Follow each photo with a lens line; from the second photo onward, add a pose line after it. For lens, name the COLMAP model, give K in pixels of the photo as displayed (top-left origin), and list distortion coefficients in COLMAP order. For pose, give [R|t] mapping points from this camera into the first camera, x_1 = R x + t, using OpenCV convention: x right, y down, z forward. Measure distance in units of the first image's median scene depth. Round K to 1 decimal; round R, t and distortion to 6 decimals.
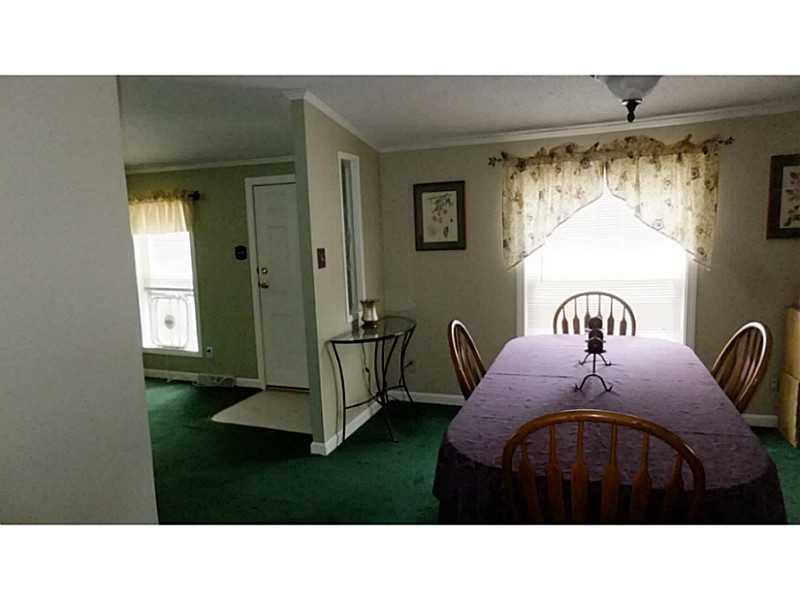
lens RADIAL K [[534.2, 0, 402.4], [0, 534.2, 304.4], [0, 0, 1]] dist [-0.017774, 0.021613]
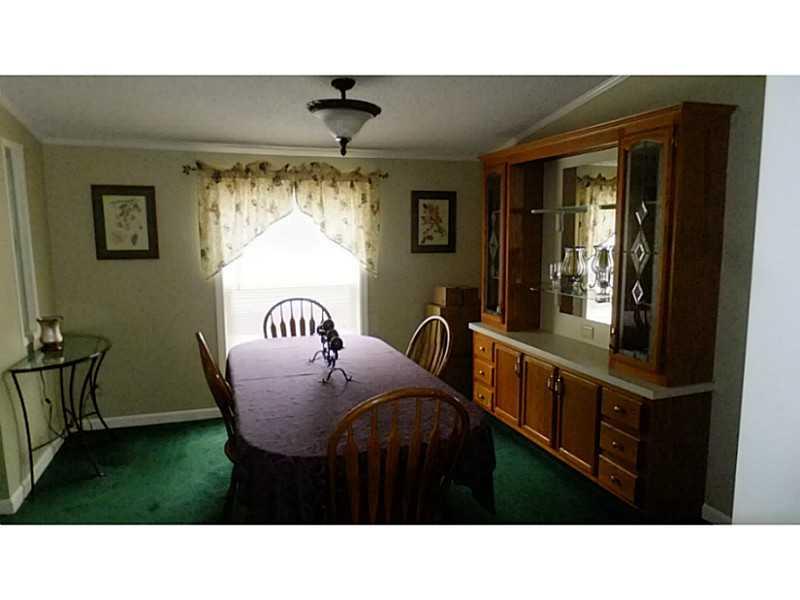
lens RADIAL K [[534.2, 0, 395.3], [0, 534.2, 306.5], [0, 0, 1]] dist [-0.017774, 0.021613]
pose [[0.774080, -0.049416, 0.631157, -0.181243], [0.053306, 0.998496, 0.012800, -0.008543], [-0.630840, 0.023736, 0.775550, 0.000521]]
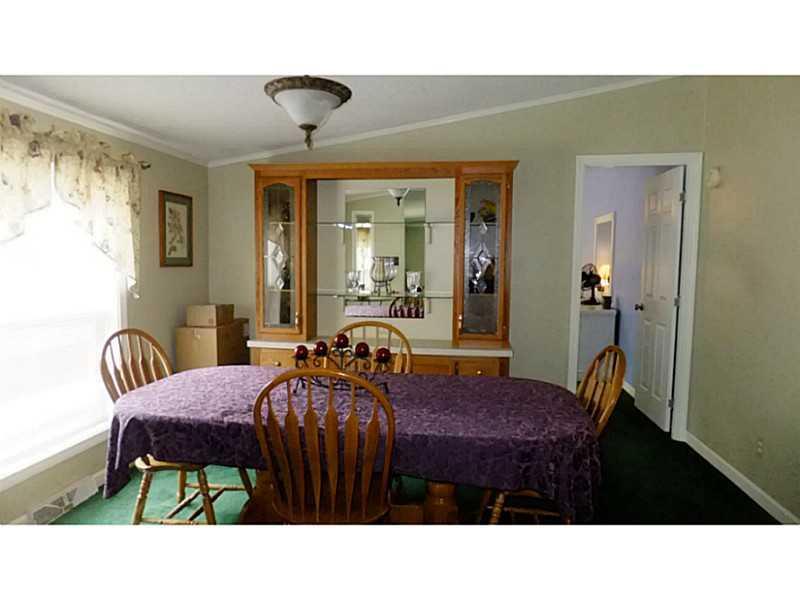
lens RADIAL K [[534.2, 0, 395.7], [0, 534.2, 301.1], [0, 0, 1]] dist [-0.017774, 0.021613]
pose [[-0.217860, -0.036698, 0.975290, -0.437768], [0.126192, 0.989845, 0.065434, -0.062979], [-0.967787, 0.137329, -0.211017, 0.752834]]
